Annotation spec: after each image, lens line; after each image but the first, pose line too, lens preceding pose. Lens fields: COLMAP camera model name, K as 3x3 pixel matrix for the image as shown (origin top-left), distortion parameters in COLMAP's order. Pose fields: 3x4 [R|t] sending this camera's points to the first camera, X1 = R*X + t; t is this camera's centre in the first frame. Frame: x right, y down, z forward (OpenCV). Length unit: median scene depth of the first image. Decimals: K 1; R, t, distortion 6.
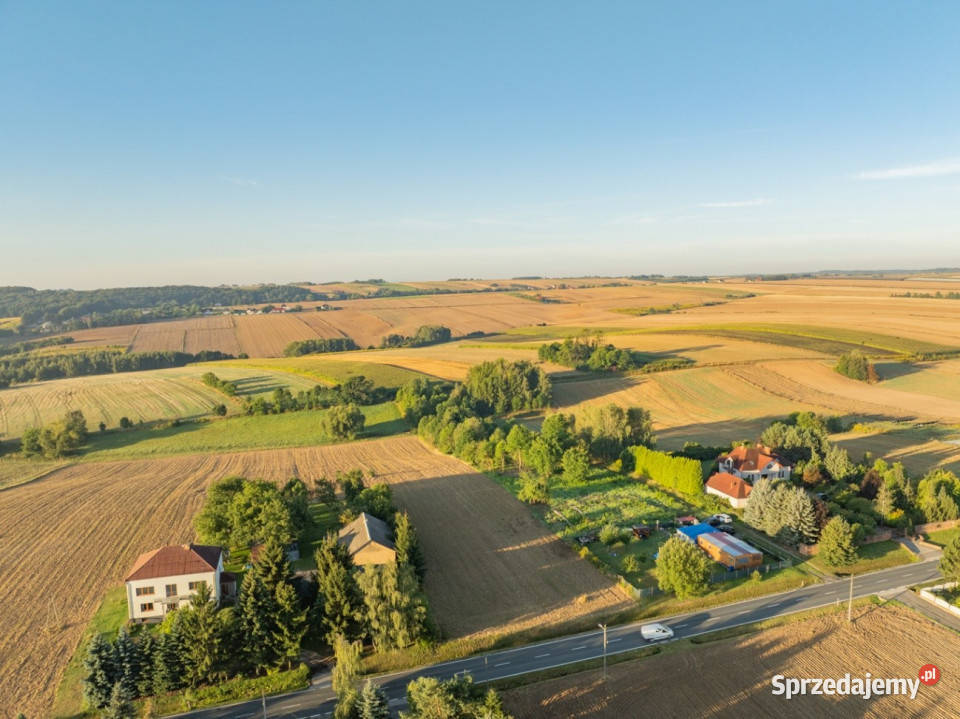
lens RADIAL K [[676.4, 0, 482.7], [0, 676.4, 359.9], [0, 0, 1]] dist [-0.030971, -0.009324]
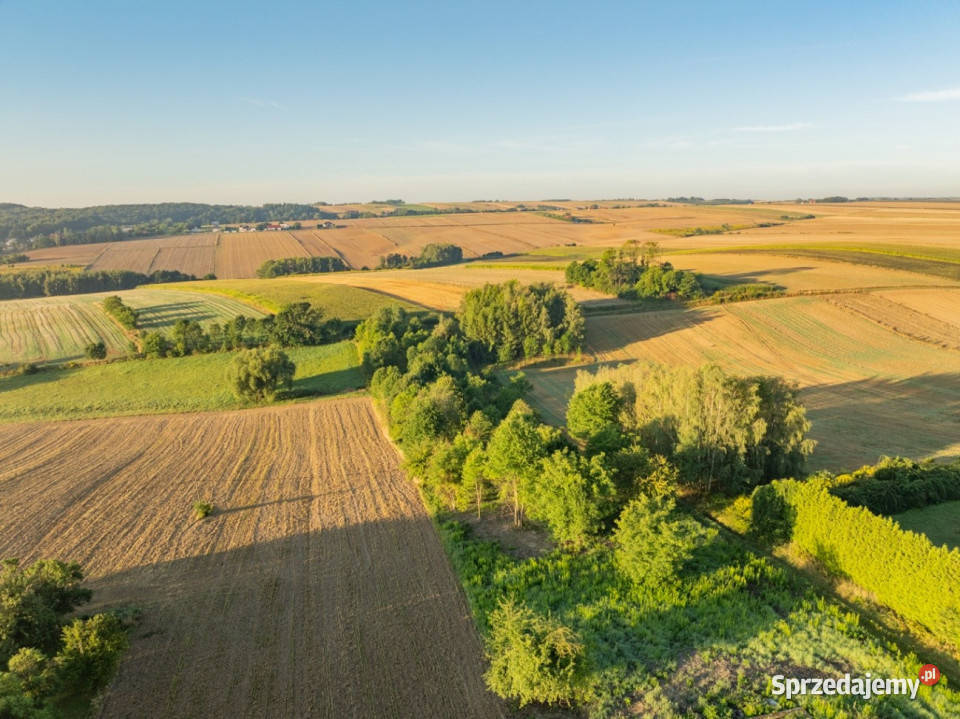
lens RADIAL K [[676.4, 0, 482.7], [0, 676.4, 359.9], [0, 0, 1]] dist [-0.030971, -0.009324]
pose [[0.999123, 0.015172, -0.039025, 0.026173], [-0.010951, 0.994285, 0.106194, 0.006587], [0.040413, -0.105673, 0.993579, 0.302165]]
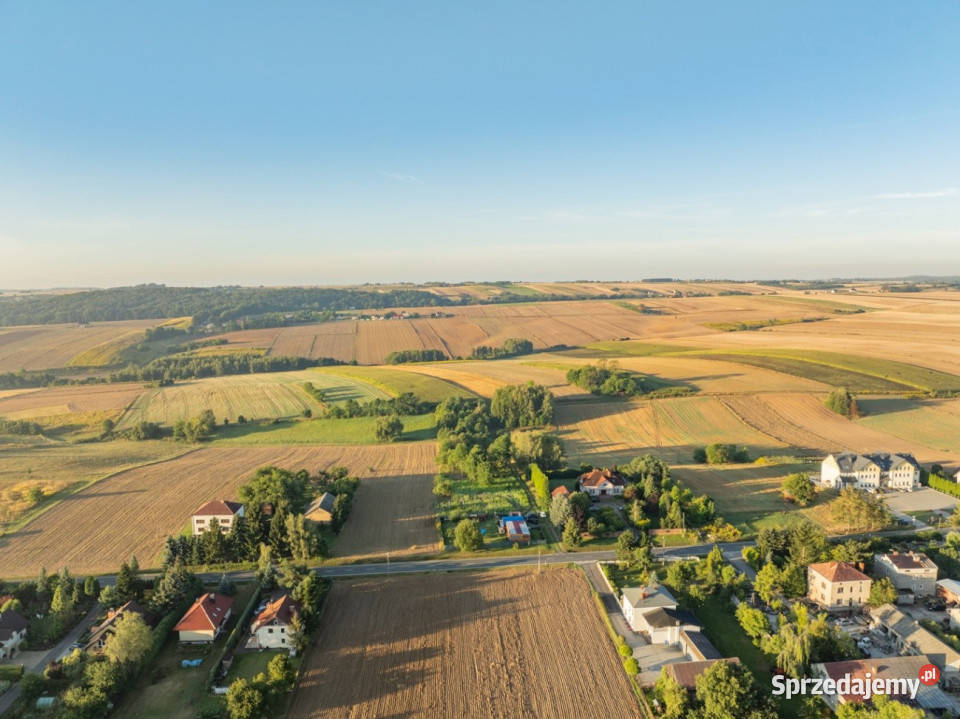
lens RADIAL K [[676.4, 0, 482.7], [0, 676.4, 359.9], [0, 0, 1]] dist [-0.030971, -0.009324]
pose [[0.977328, 0.037434, -0.208398, 0.211900], [-0.035460, 0.999284, 0.013202, -0.057489], [0.208743, -0.005513, 0.977955, -0.232278]]
